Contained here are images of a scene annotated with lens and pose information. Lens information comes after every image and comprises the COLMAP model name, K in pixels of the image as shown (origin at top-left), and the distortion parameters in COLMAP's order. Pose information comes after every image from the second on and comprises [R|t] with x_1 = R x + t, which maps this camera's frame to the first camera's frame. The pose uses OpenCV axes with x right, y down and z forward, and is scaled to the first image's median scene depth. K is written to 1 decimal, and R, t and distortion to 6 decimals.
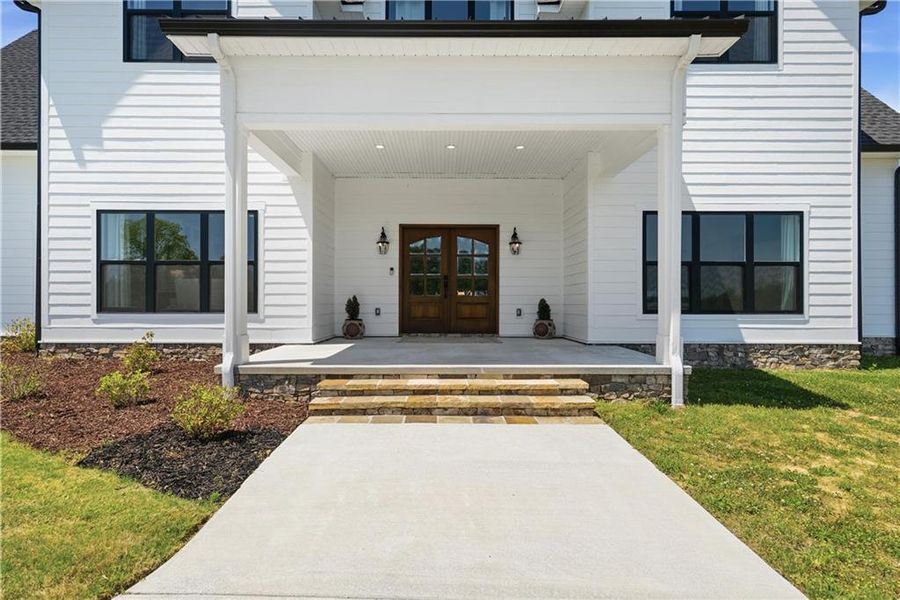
lens RADIAL K [[515.2, 0, 451.4], [0, 515.2, 300.9], [0, 0, 1]] dist [0.001837, -0.000361]
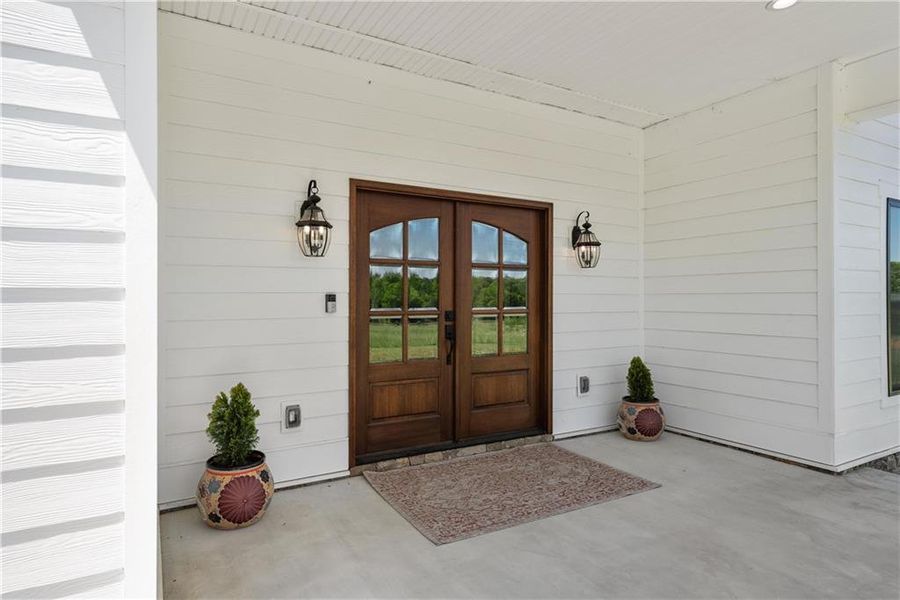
lens RADIAL K [[515.2, 0, 451.4], [0, 515.2, 300.9], [0, 0, 1]] dist [0.001837, -0.000361]
pose [[0.865408, -0.005930, 0.501033, -0.226390], [0.001620, 0.999958, 0.009038, -0.062346], [-0.501065, -0.007010, 0.865381, 0.635455]]
